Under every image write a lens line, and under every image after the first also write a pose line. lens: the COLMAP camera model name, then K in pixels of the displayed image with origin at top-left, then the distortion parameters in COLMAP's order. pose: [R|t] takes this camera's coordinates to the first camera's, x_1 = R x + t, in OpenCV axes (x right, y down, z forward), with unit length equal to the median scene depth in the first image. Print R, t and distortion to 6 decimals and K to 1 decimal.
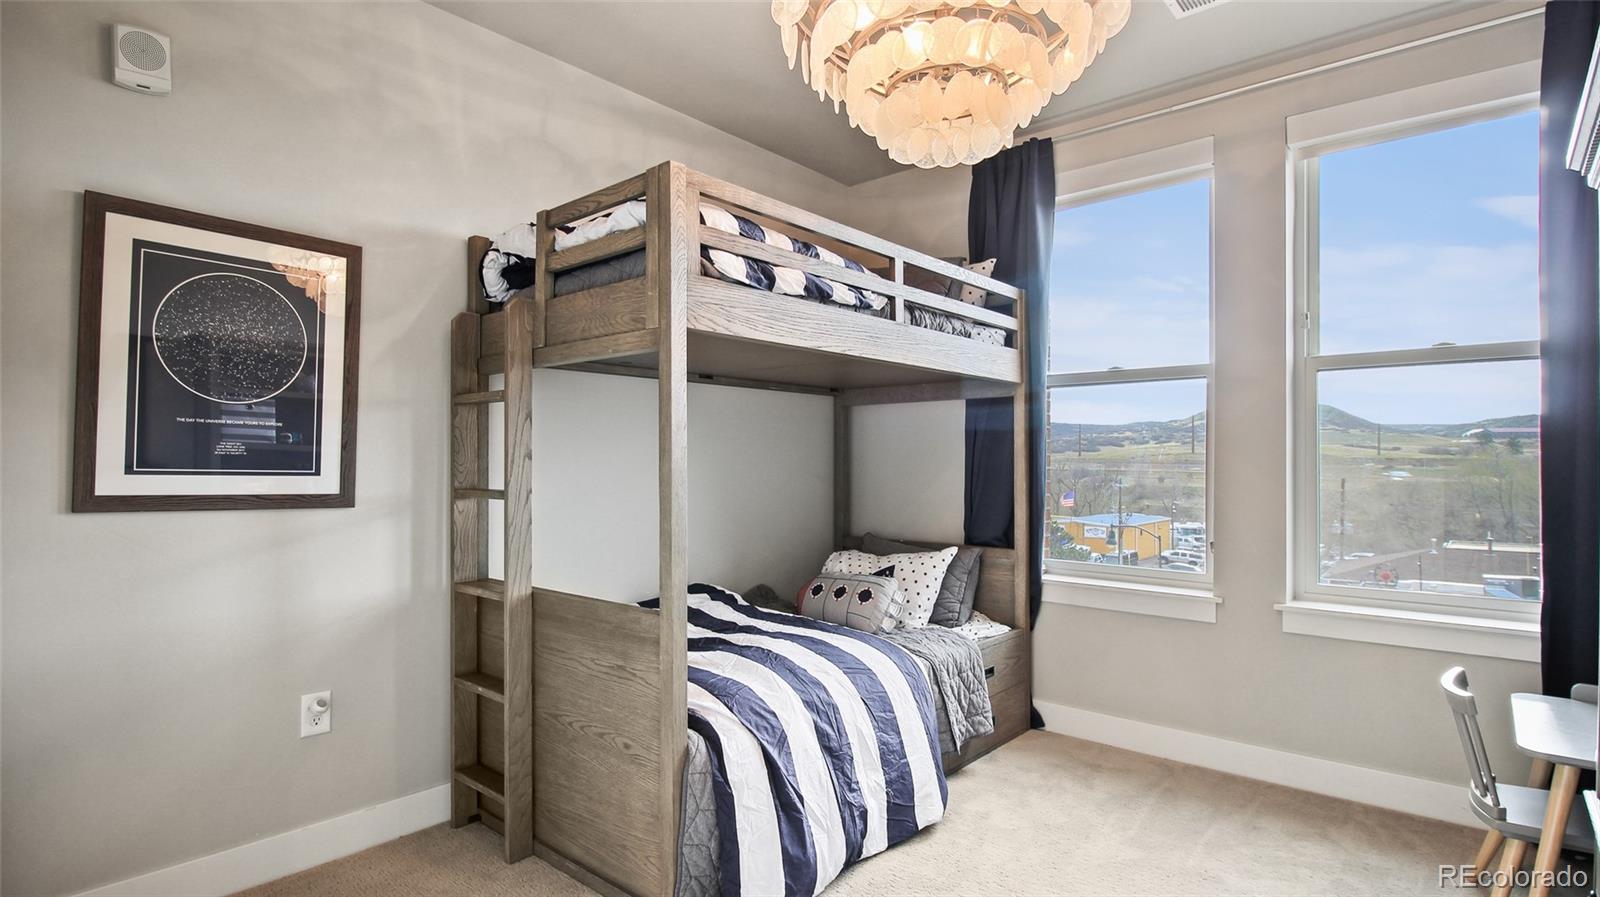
lens RADIAL K [[792.0, 0, 800.0], [0, 792.0, 448.5], [0, 0, 1]] dist [0.000604, 0.000095]
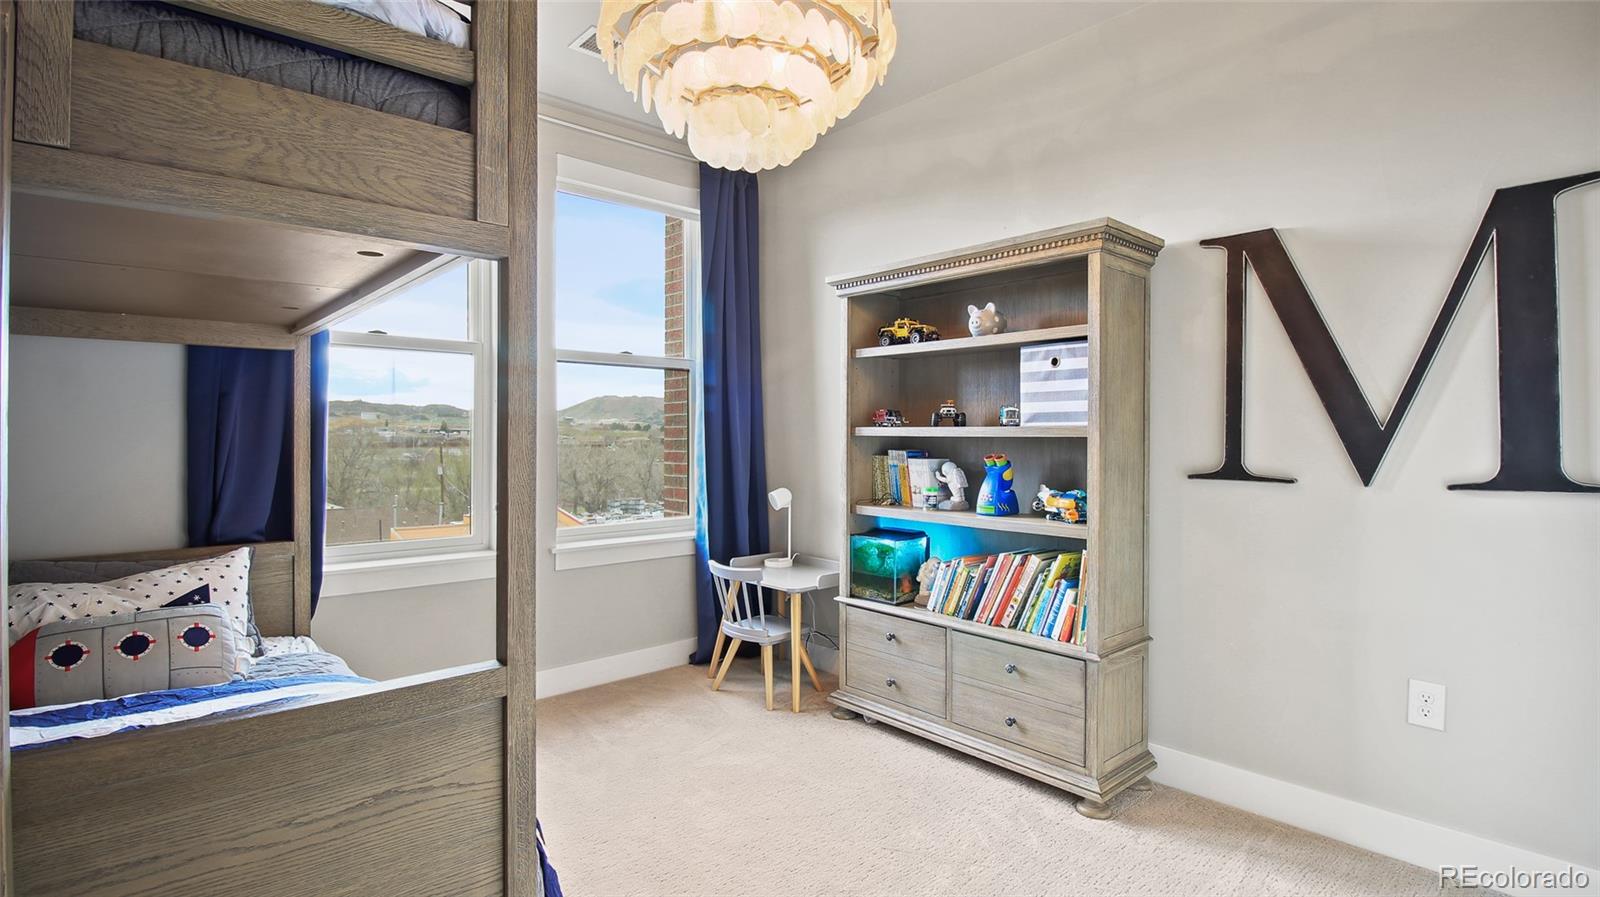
lens RADIAL K [[782.5, 0, 812.9], [0, 782.5, 421.6], [0, 0, 1]] dist [-0.002319, -0.011619]
pose [[0.113458, 0.013493, 0.993451, -0.490473], [-0.016518, 0.999795, -0.011693, 0.007812], [-0.993406, -0.015083, 0.113657, 0.419964]]
